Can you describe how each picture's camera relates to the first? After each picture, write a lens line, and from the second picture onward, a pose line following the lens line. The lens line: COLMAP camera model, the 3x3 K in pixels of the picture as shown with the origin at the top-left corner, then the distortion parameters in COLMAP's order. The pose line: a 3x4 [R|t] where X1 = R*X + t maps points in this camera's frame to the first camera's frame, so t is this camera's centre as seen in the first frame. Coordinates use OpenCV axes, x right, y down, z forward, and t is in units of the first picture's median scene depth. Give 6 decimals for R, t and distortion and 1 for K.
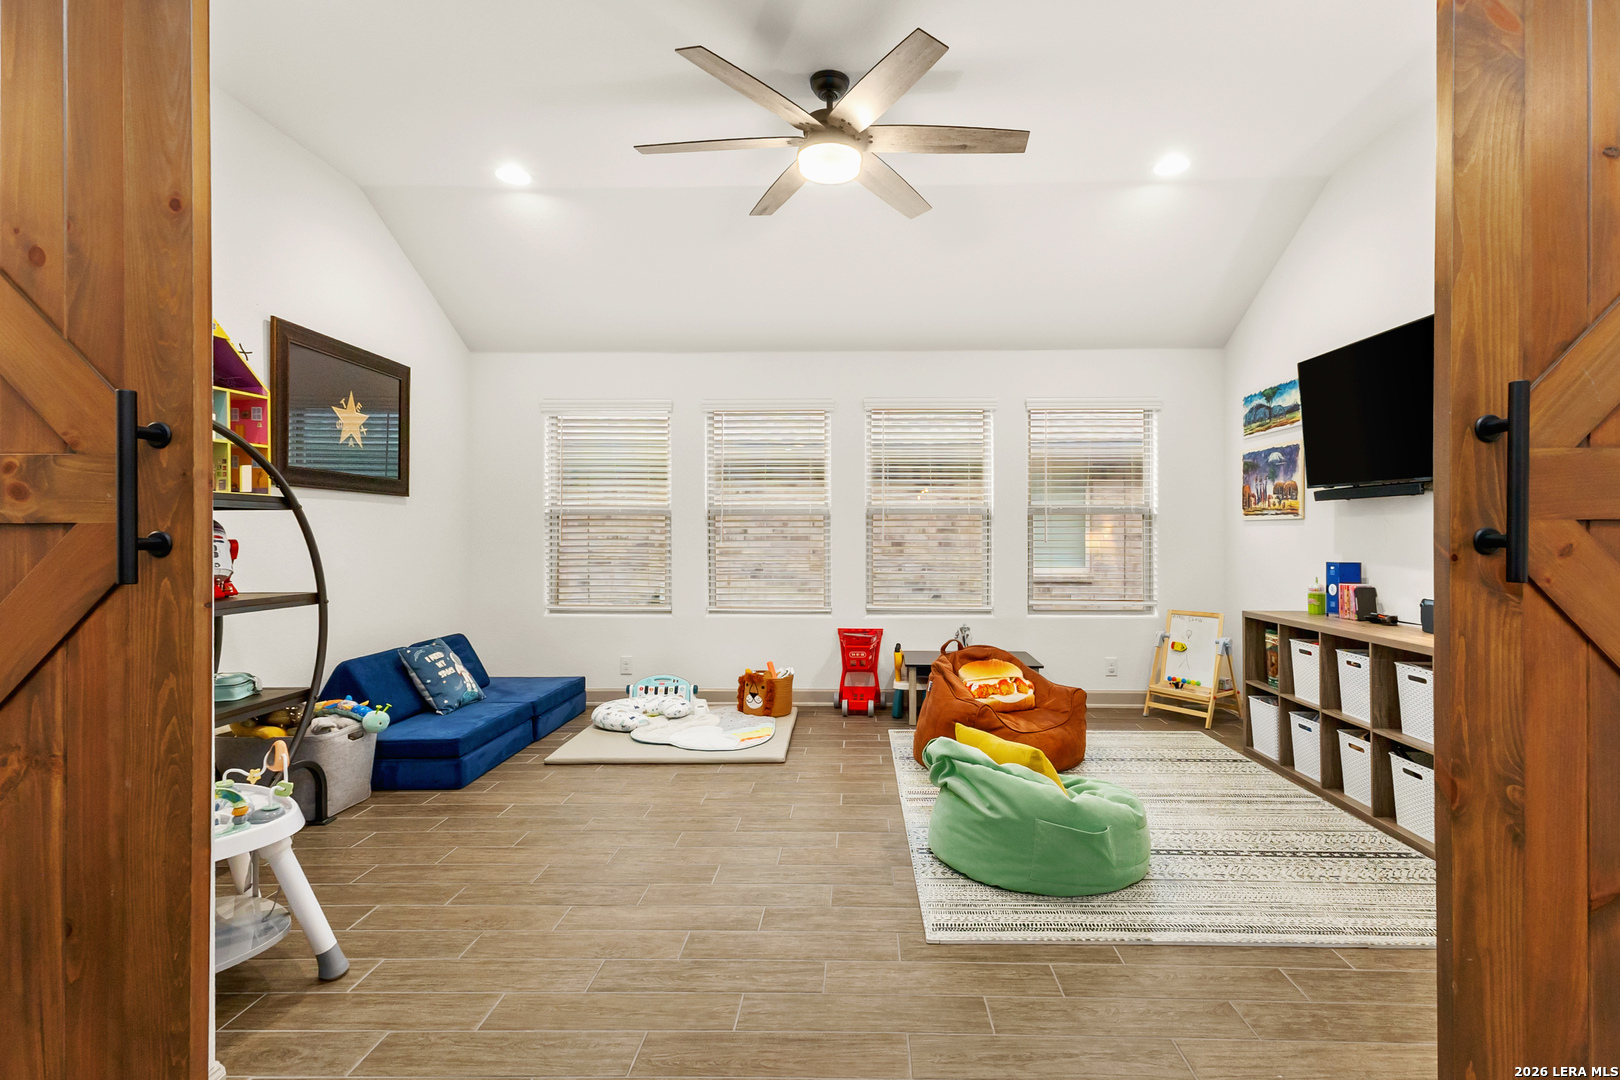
lens RADIAL K [[791.4, 0, 814.0], [0, 791.4, 545.8], [0, 0, 1]] dist [0.025786, -0.000586]
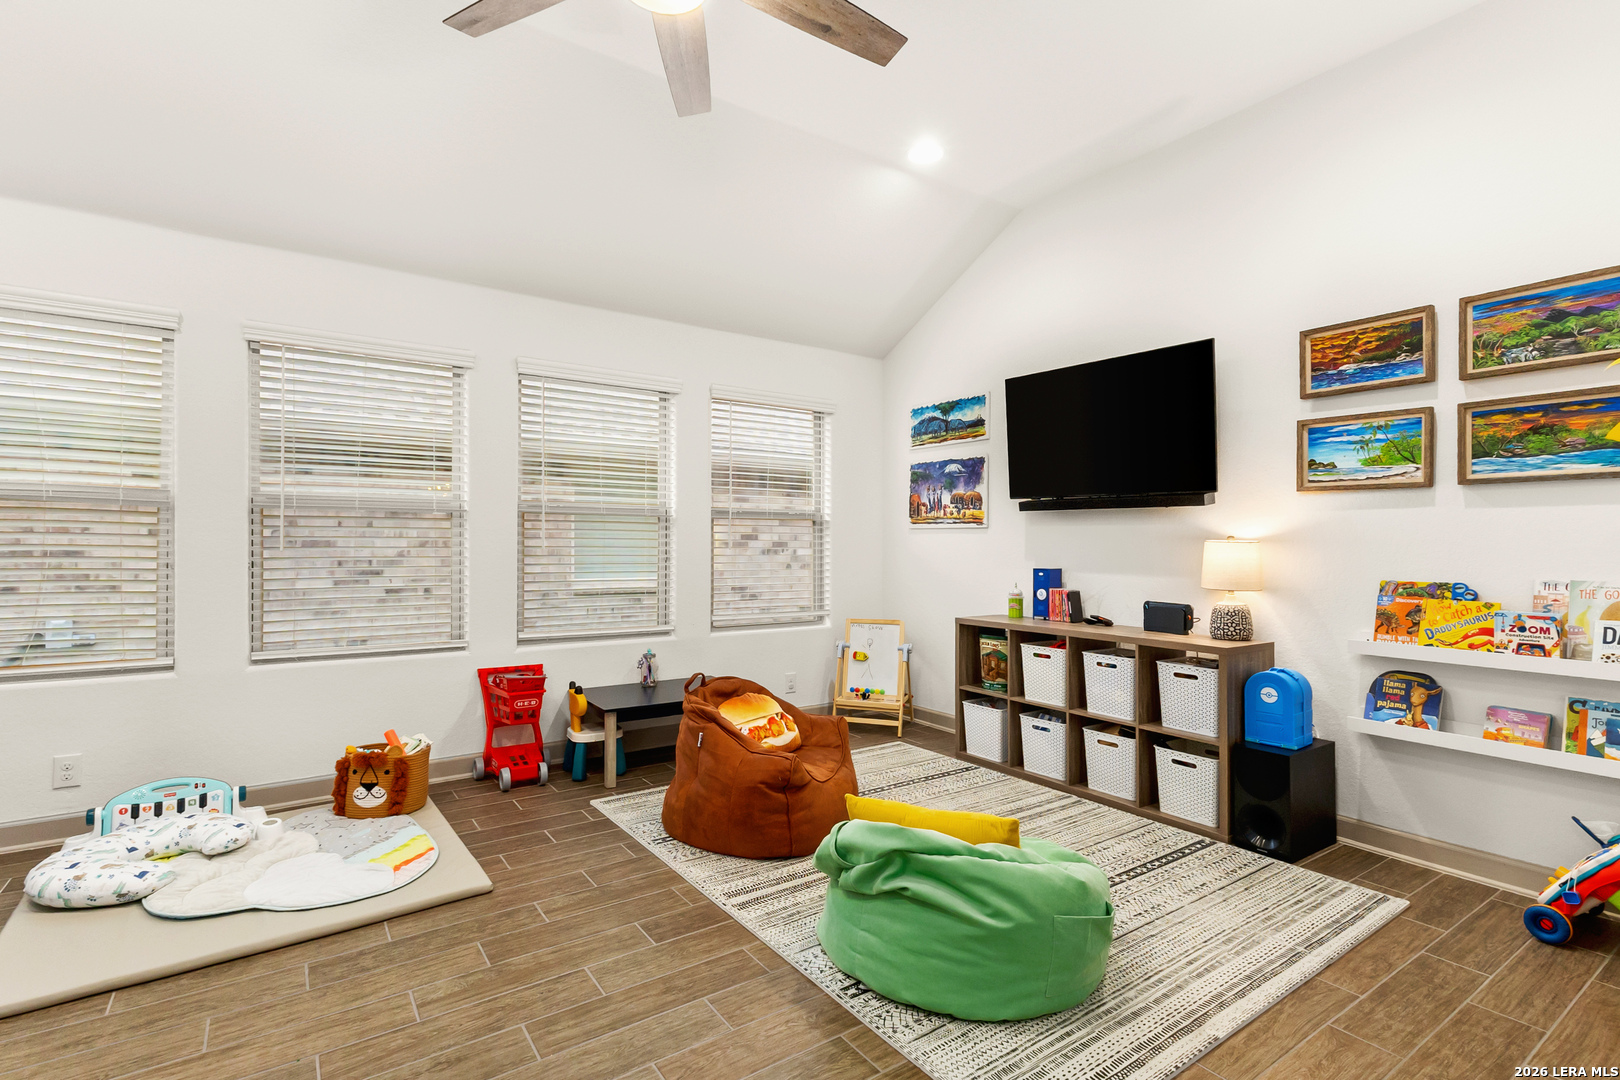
lens RADIAL K [[791.4, 0, 814.0], [0, 791.4, 545.8], [0, 0, 1]] dist [0.025786, -0.000586]
pose [[0.799527, 0.002737, 0.600624, -0.195707], [0.002253, 0.999969, -0.007555, -0.002211], [-0.600626, 0.007393, 0.799496, 0.284374]]
